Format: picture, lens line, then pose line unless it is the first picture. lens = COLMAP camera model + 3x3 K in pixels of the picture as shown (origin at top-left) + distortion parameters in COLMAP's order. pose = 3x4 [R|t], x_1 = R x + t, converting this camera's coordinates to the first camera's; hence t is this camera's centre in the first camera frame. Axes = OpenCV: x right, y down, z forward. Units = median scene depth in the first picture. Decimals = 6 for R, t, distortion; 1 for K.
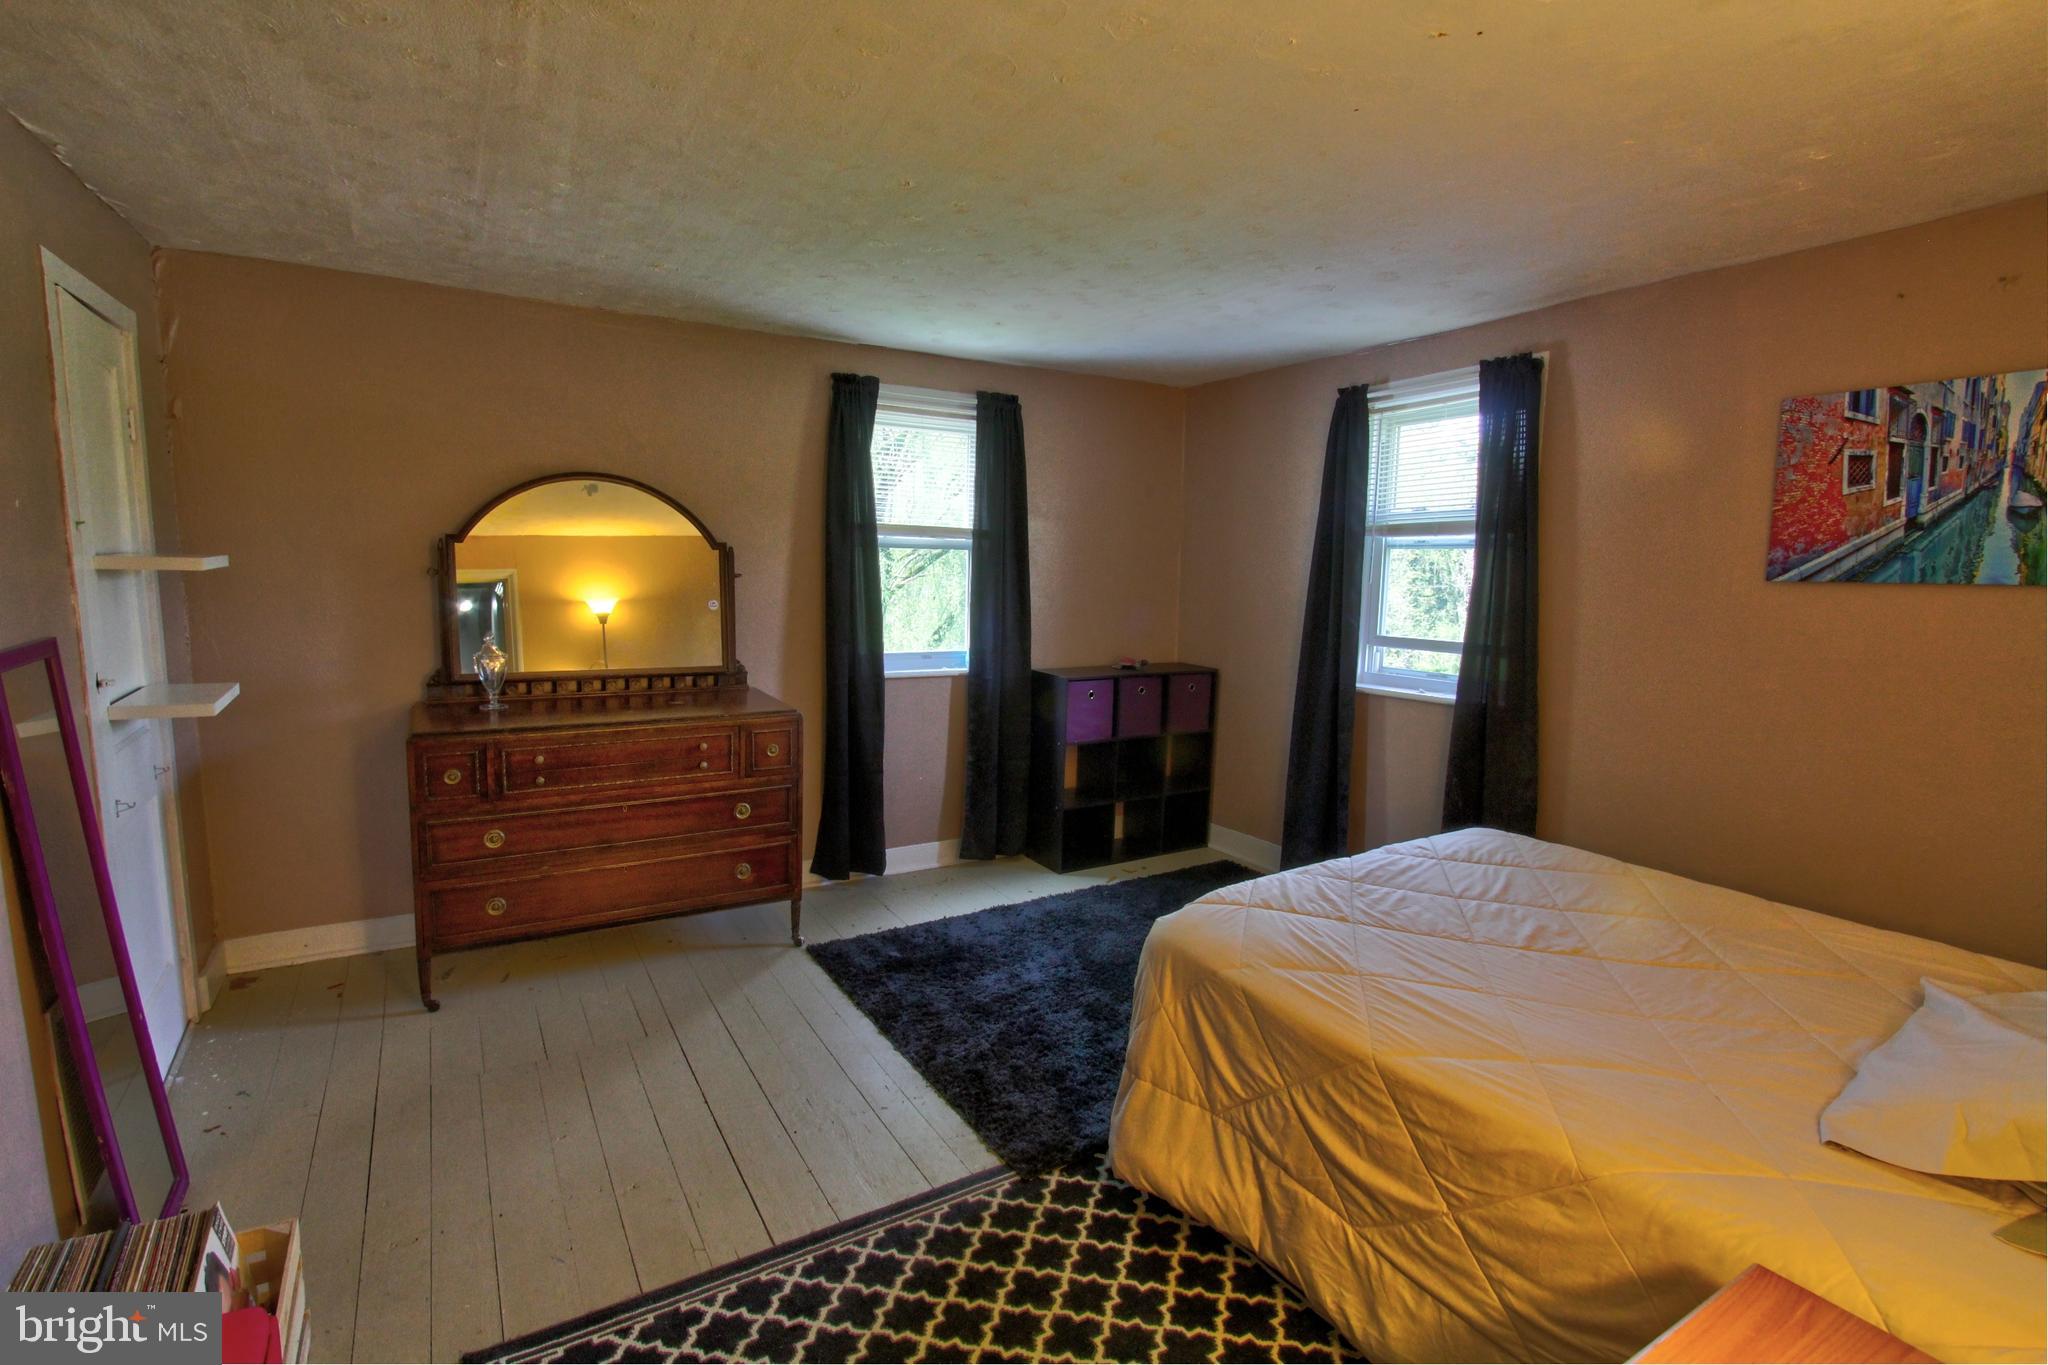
lens RADIAL K [[962.9, 0, 996.8], [0, 962.9, 681.4], [0, 0, 1]] dist [-0.020706, 0.004469]
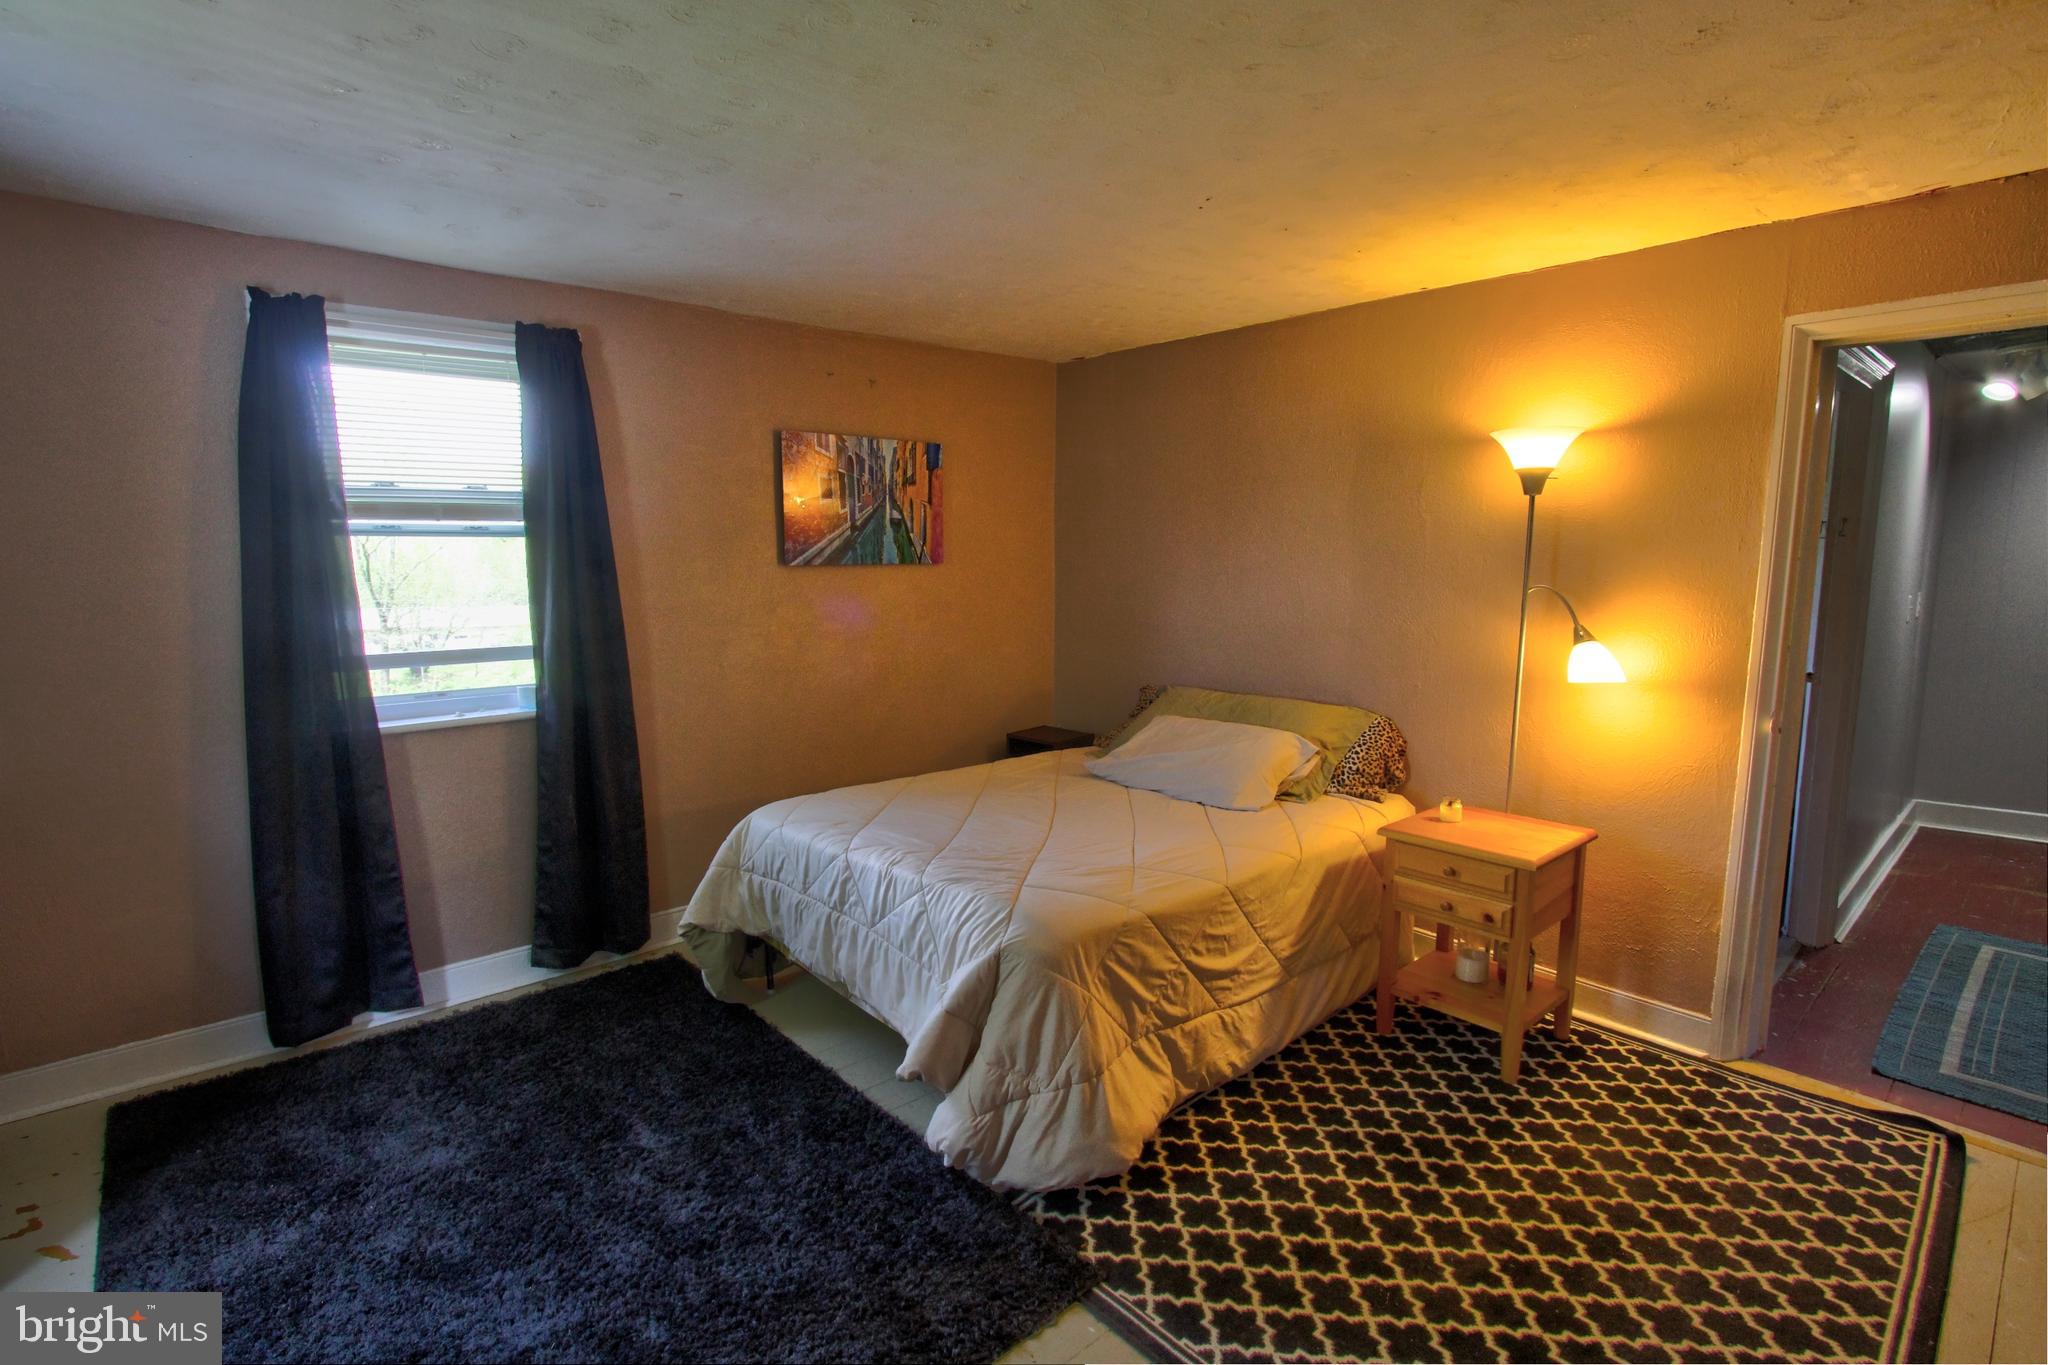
lens RADIAL K [[967.3, 0, 1004.7], [0, 967.3, 690.4], [0, 0, 1]] dist [-0.017354, 0.002519]
pose [[-0.196218, -0.141955, 0.970231, -0.683315], [0.121988, 0.978245, 0.167798, -0.142968], [-0.972943, 0.151281, -0.174632, 1.109952]]
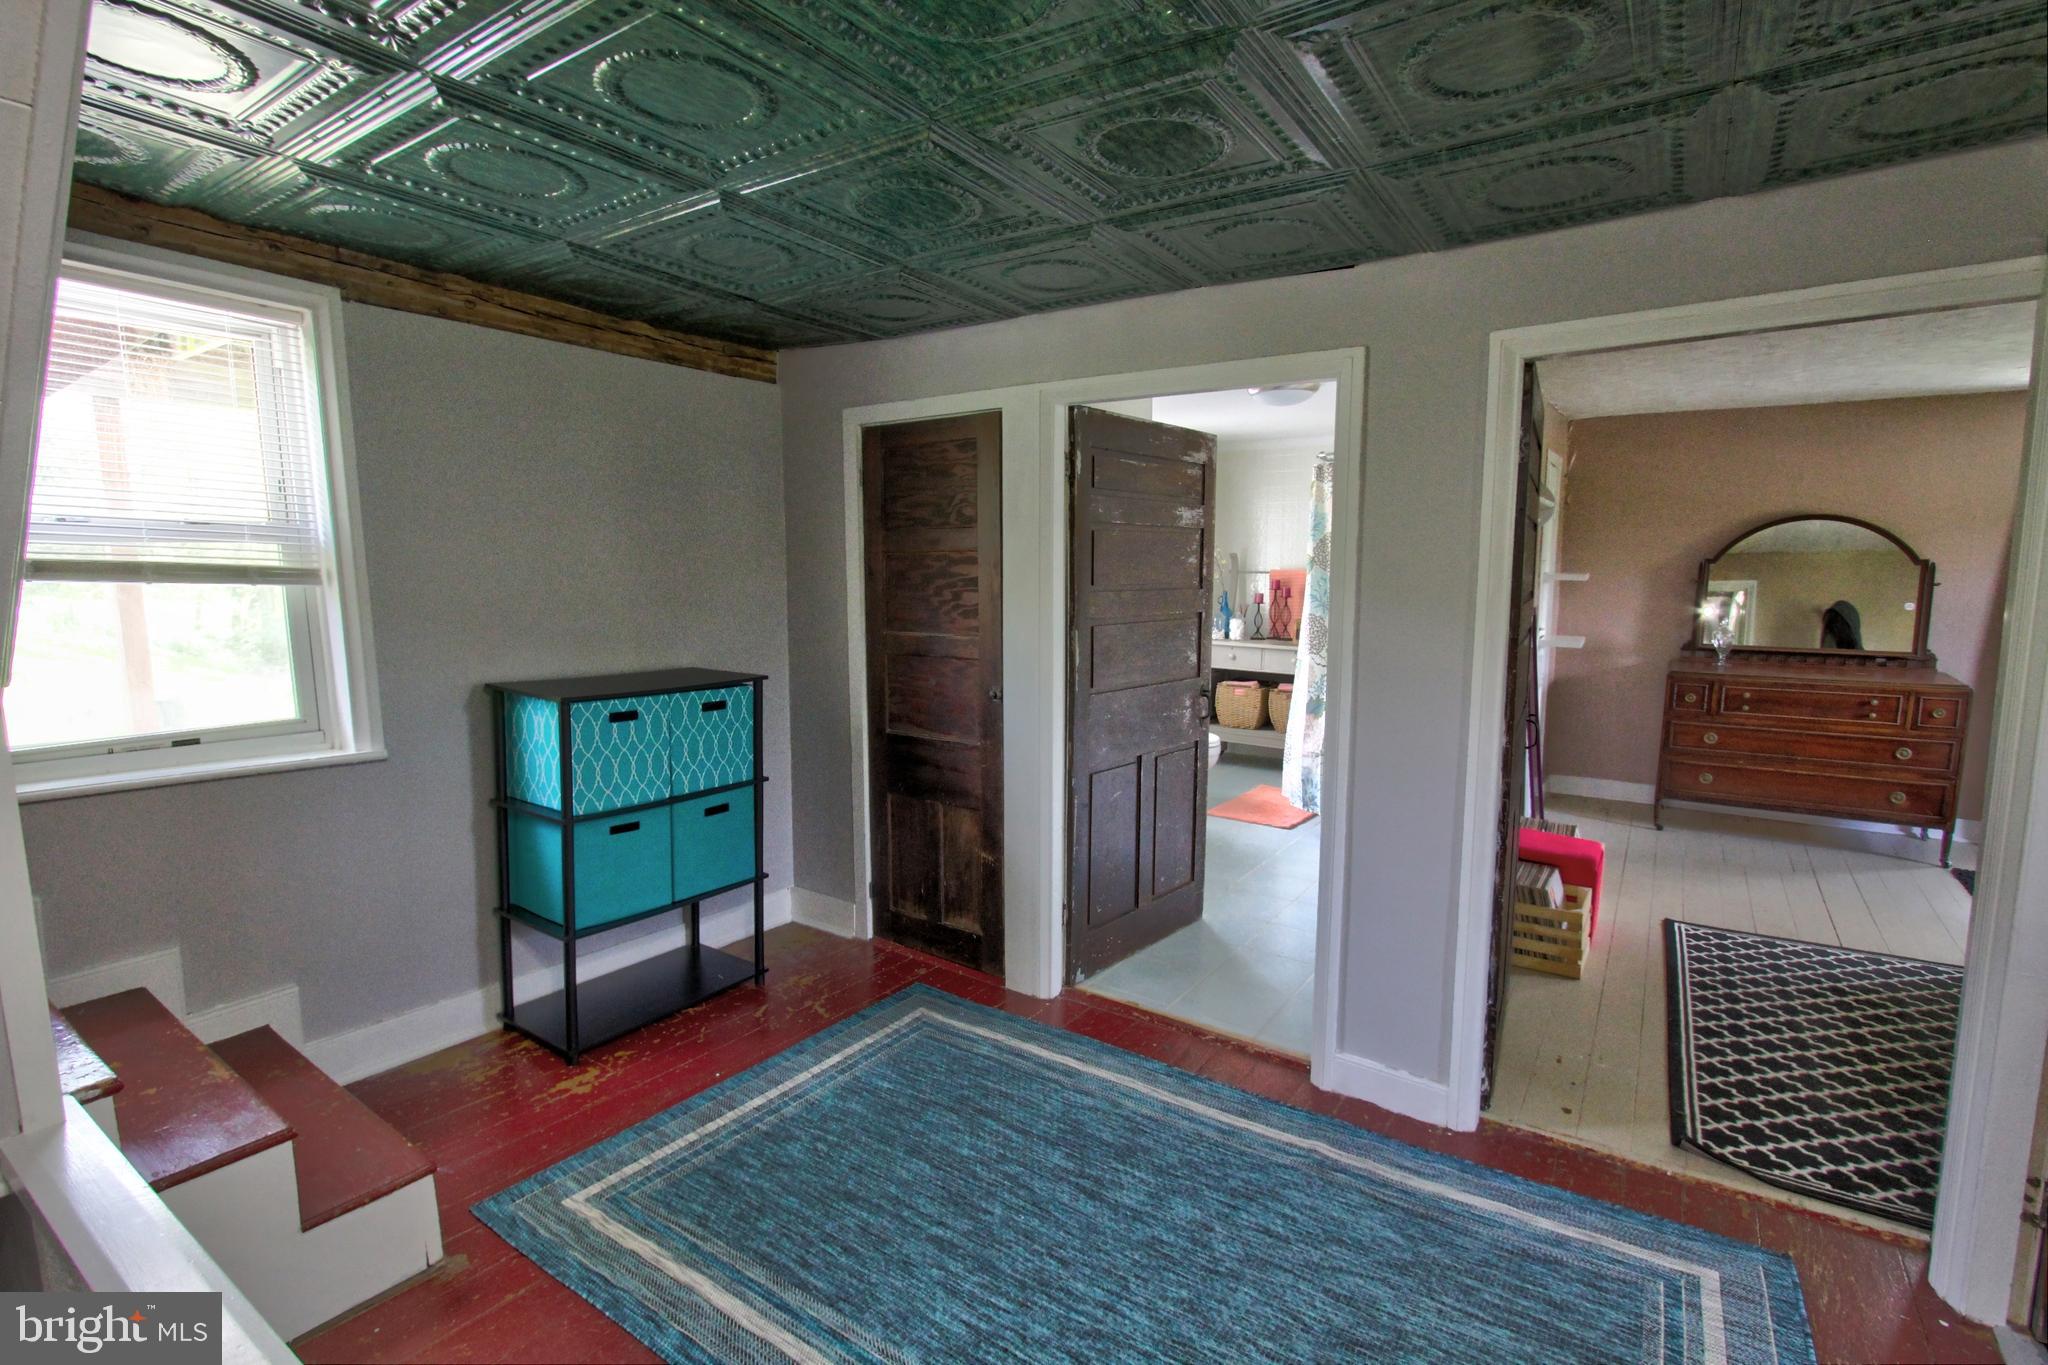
lens RADIAL K [[967.3, 0, 1004.7], [0, 967.3, 690.4], [0, 0, 1]] dist [-0.017354, 0.002519]
pose [[0.427918, 0.106136, -0.897564, 0.527105], [-0.093411, 0.992956, 0.072882, 0.082018], [0.898977, 0.052655, 0.434818, -1.004883]]
